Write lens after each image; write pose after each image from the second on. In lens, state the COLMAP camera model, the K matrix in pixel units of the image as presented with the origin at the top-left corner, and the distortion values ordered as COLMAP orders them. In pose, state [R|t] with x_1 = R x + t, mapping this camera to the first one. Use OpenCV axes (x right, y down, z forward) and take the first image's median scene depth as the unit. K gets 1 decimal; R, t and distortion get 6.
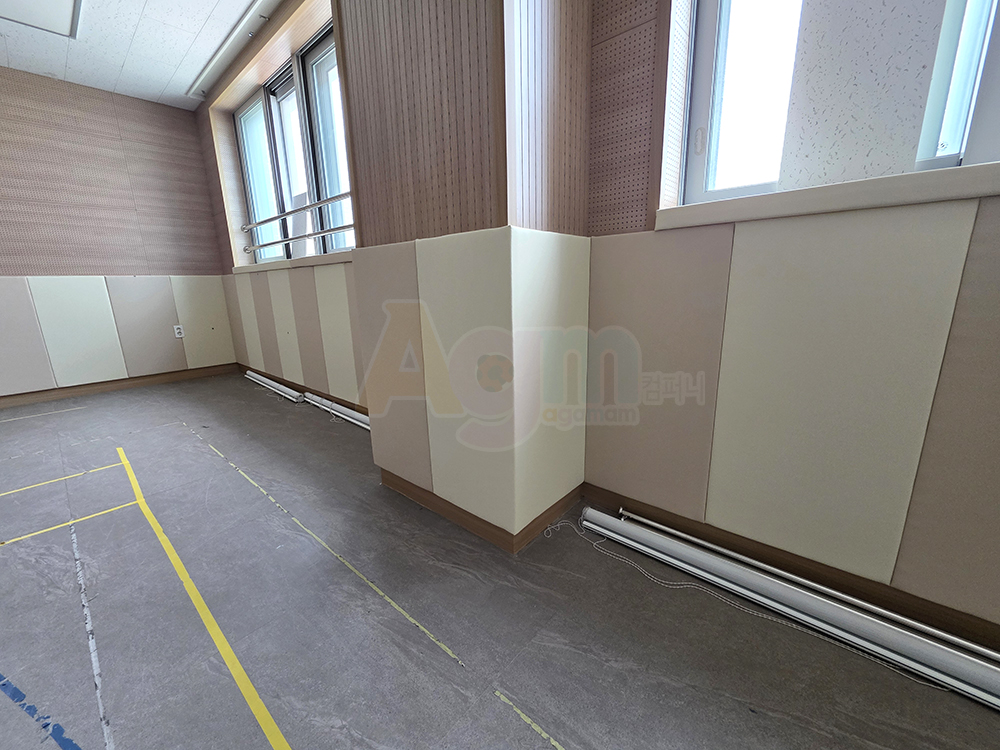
lens RADIAL K [[398.1, 0, 496.3], [0, 398.1, 374.4], [0, 0, 1]] dist [0.000615, -0.000427]
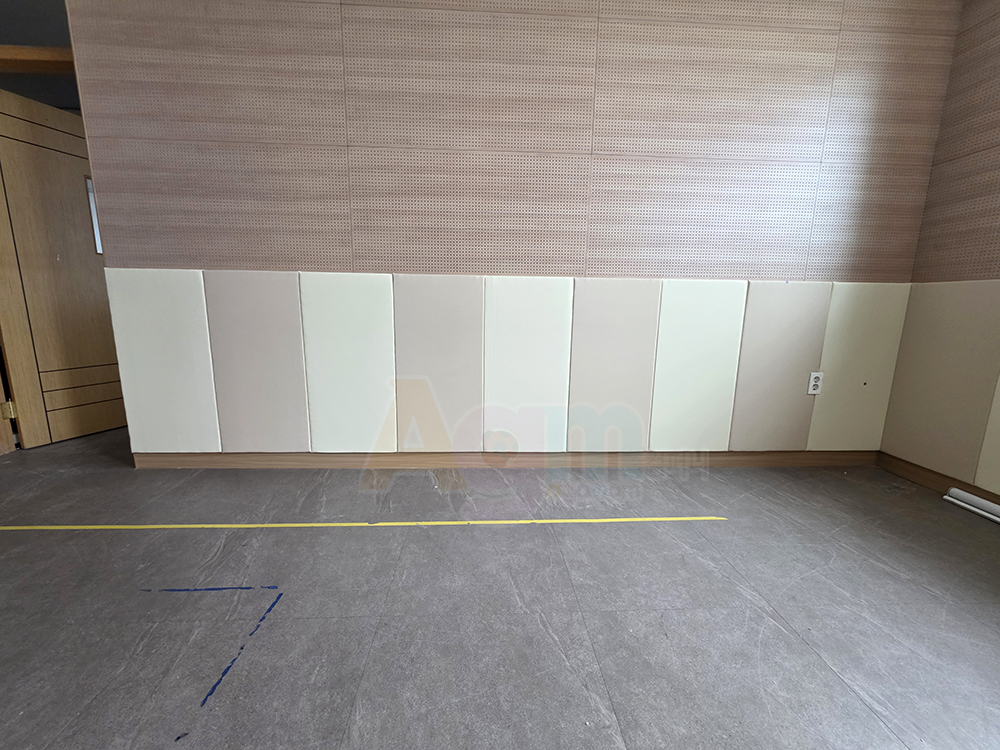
lens RADIAL K [[398.1, 0, 499.8], [0, 398.1, 374.6], [0, 0, 1]] dist [0.000615, -0.000427]
pose [[0.700984, 0.162010, -0.694532, -0.977125], [-0.193928, 0.980461, 0.032977, -0.071808], [0.686304, 0.111573, 0.718706, 0.413950]]
